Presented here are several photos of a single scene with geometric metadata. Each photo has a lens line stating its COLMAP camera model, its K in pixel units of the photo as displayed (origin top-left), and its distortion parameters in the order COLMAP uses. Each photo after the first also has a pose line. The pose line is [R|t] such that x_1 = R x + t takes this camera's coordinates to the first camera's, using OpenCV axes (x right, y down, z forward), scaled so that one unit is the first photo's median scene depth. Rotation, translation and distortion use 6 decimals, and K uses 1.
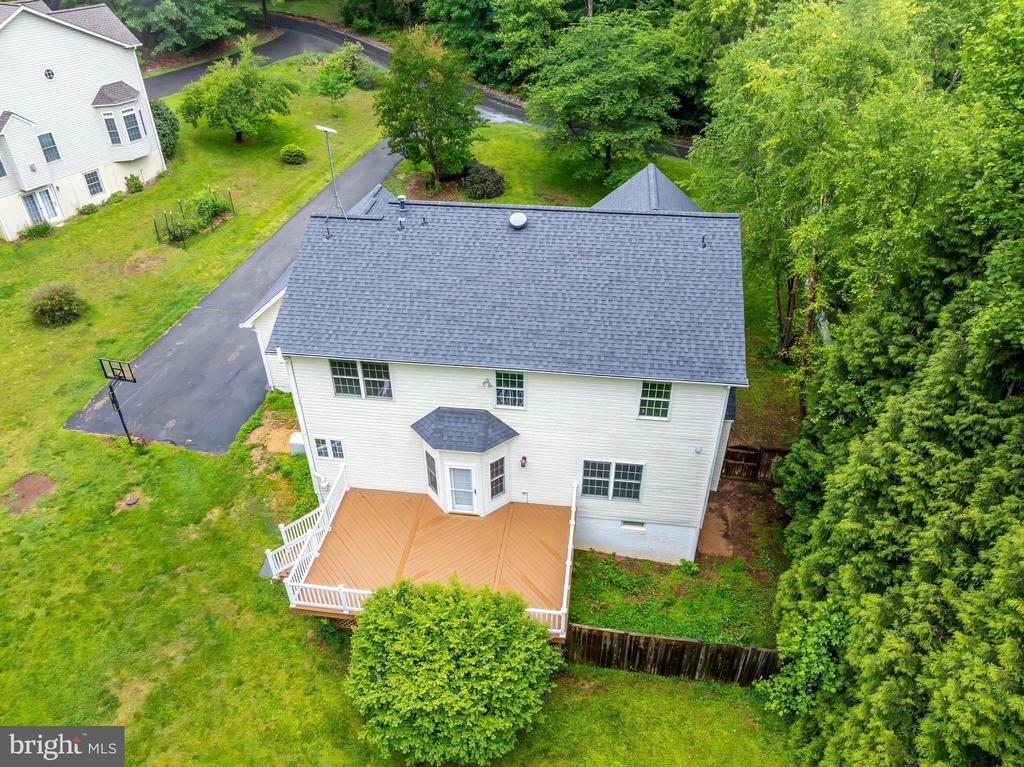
lens RADIAL K [[718.1, 0, 512.0], [0, 718.1, 383.5], [0, 0, 1]] dist [-0.036590, -0.001258]
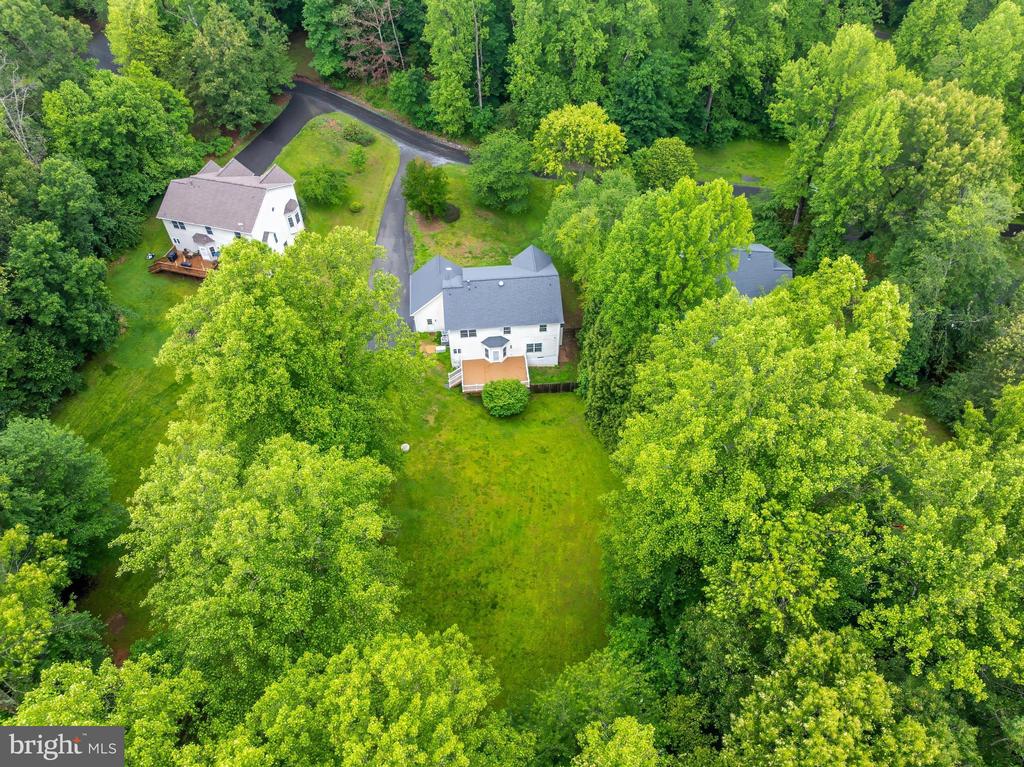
lens RADIAL K [[718.1, 0, 512.0], [0, 718.1, 383.5], [0, 0, 1]] dist [-0.036590, -0.001258]
pose [[0.974793, -0.168412, 0.146340, -0.570081], [0.127441, 0.958675, 0.254362, -0.673385], [-0.183131, -0.229301, 0.955973, -2.690530]]
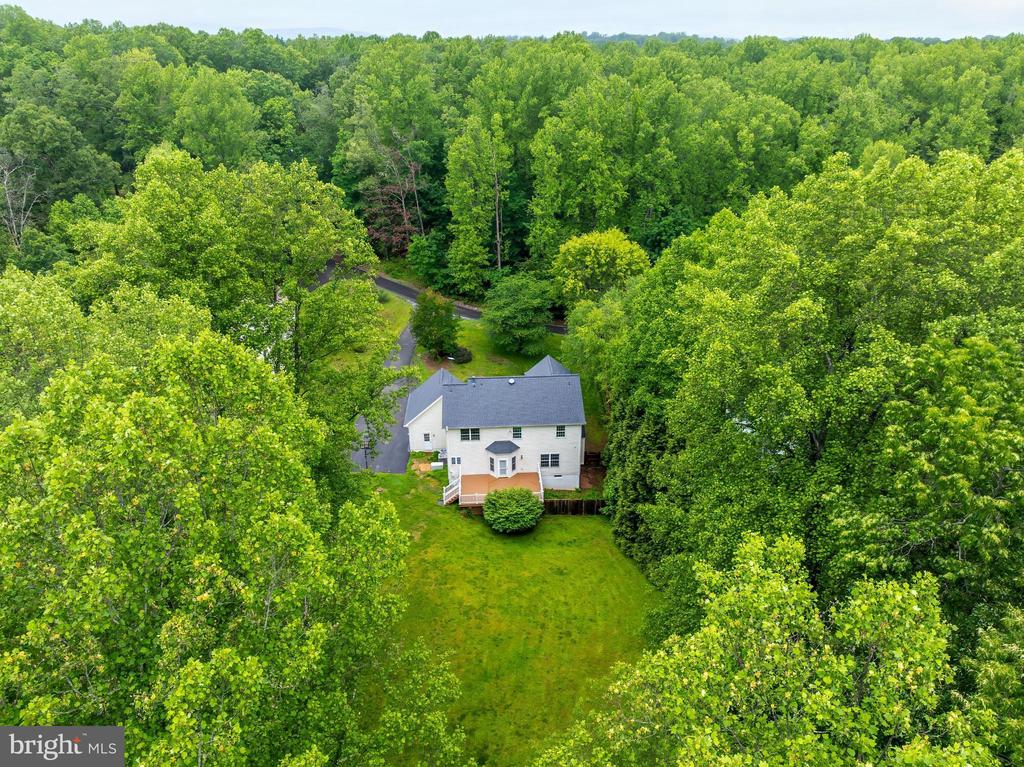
lens RADIAL K [[718.1, 0, 512.0], [0, 718.1, 383.5], [0, 0, 1]] dist [-0.036590, -0.001258]
pose [[0.983037, -0.079557, 0.165252, -0.517731], [0.106188, 0.981528, -0.159144, 0.287857], [-0.149539, 0.173992, 0.973327, -2.097727]]
